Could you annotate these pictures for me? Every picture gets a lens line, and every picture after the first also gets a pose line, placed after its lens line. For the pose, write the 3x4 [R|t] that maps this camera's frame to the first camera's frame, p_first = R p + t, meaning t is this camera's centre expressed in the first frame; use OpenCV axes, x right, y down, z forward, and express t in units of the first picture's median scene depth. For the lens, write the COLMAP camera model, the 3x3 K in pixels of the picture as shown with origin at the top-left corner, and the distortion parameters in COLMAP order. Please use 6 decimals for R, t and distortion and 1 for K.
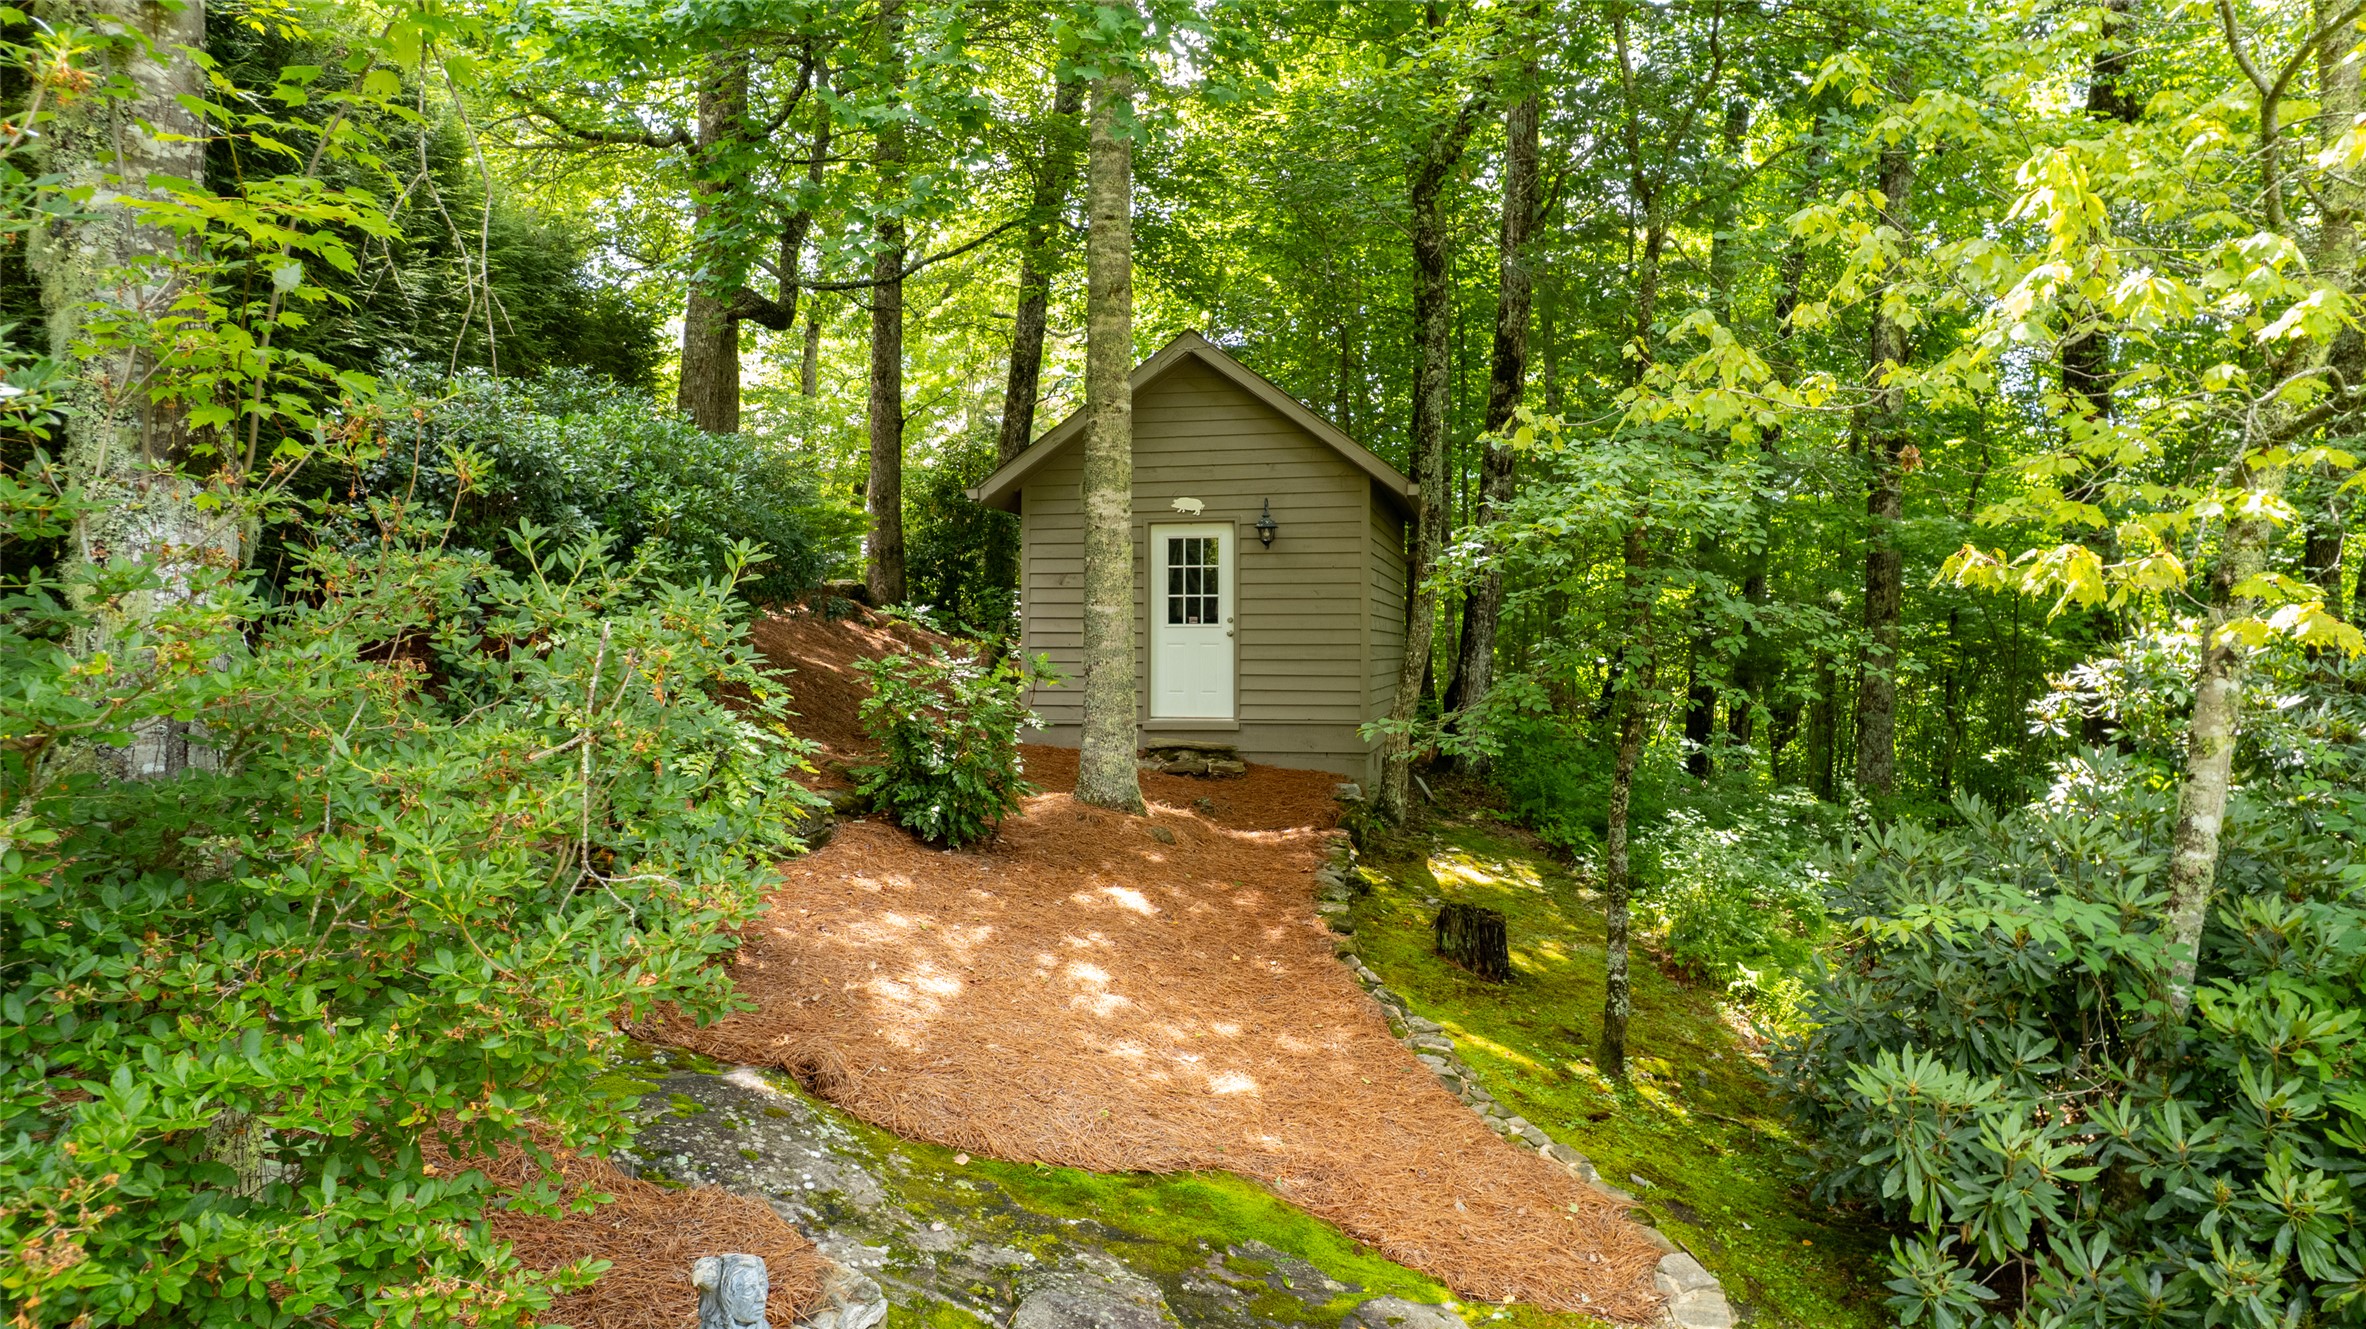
lens RADIAL K [[1501.7, 0, 1180.2], [0, 1501.7, 656.3], [0, 0, 1]] dist [-0.070194, 0.055199]
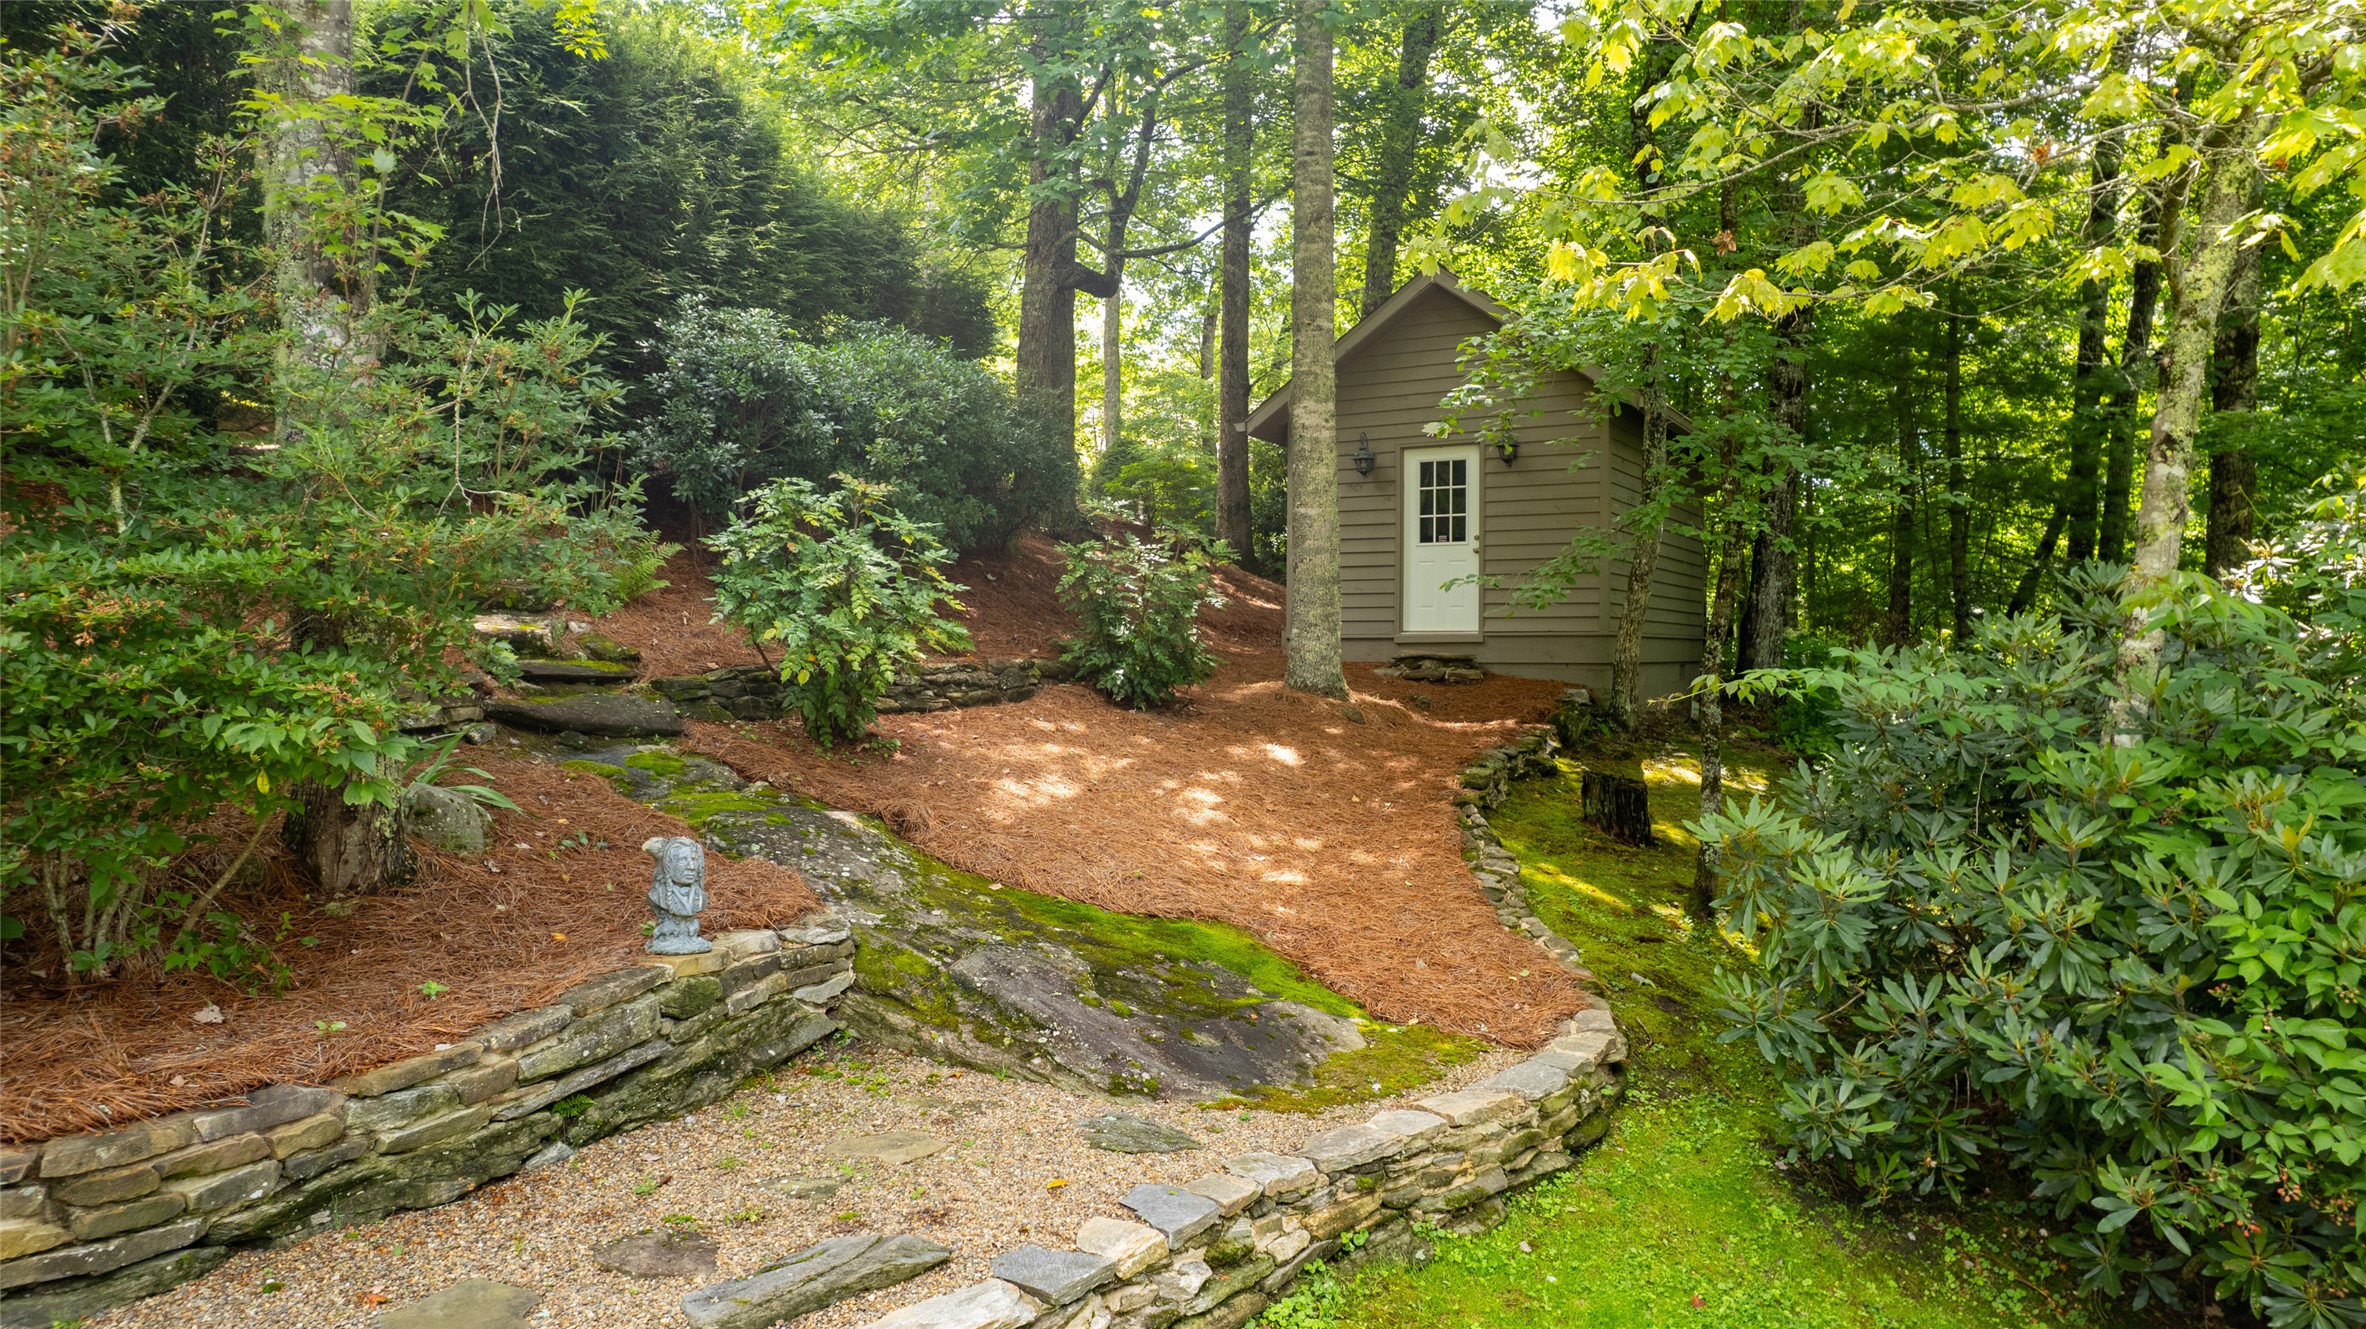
lens RADIAL K [[1501.7, 0, 1188.1], [0, 1501.7, 664.6], [0, 0, 1]] dist [-0.070194, 0.055199]
pose [[0.953580, 0.006006, -0.301080, 0.186951], [-0.004851, 0.999978, 0.004585, 0.072557], [0.301101, -0.002911, 0.953588, -0.067701]]
